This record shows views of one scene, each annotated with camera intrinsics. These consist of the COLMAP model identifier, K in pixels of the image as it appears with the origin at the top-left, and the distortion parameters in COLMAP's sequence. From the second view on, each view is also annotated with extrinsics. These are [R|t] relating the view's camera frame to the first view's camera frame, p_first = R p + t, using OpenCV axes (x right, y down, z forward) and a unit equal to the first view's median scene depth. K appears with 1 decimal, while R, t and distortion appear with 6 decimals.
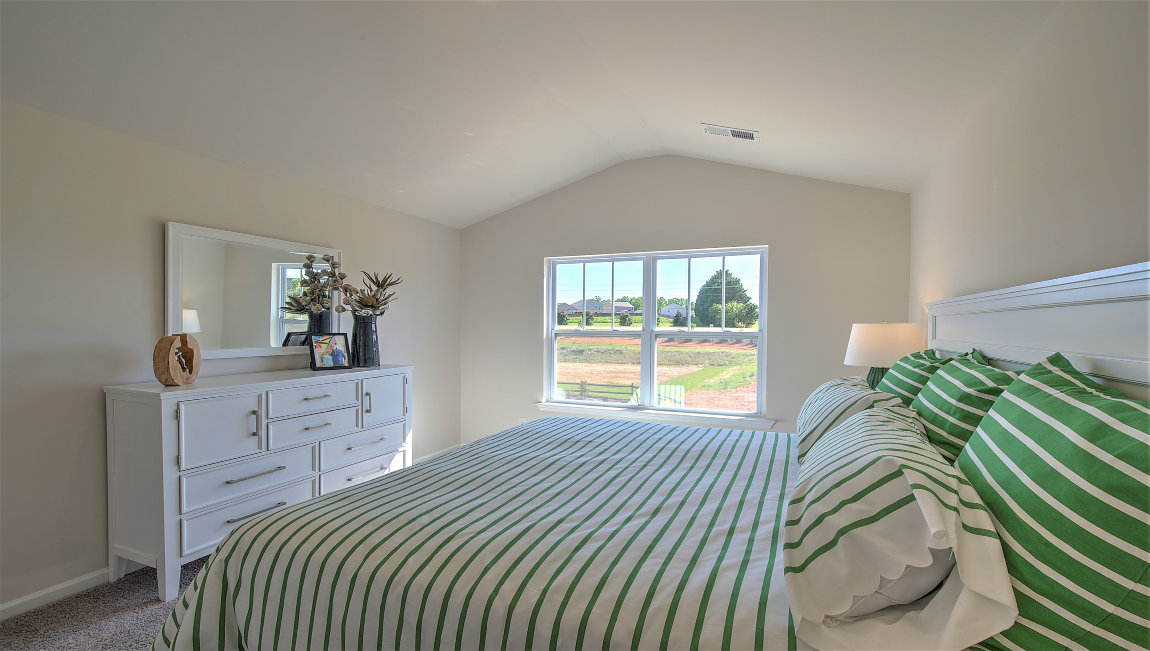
lens RADIAL K [[500.4, 0, 567.3], [0, 500.4, 330.4], [0, 0, 1]] dist [0.006829, -0.002098]
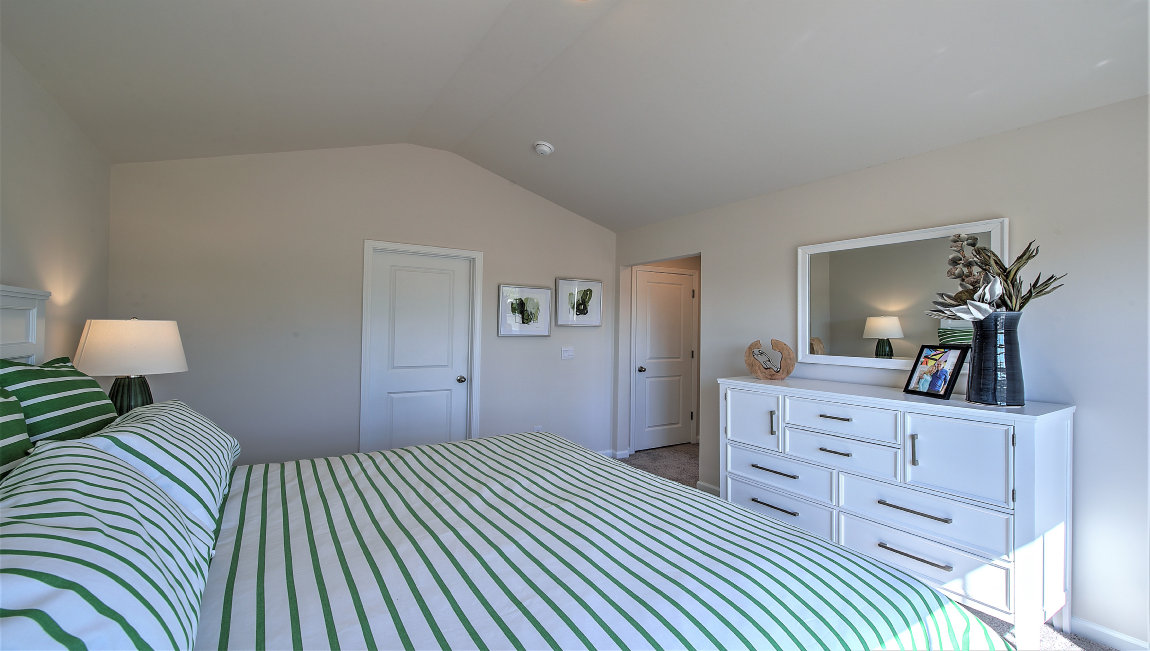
lens RADIAL K [[500.4, 0, 571.5], [0, 500.4, 317.4], [0, 0, 1]] dist [0.006829, -0.002098]
pose [[-0.551441, -0.027006, -0.833777, 0.446958], [-0.021653, 0.999602, -0.018056, -0.012363], [0.833933, 0.008096, -0.551806, 1.034713]]
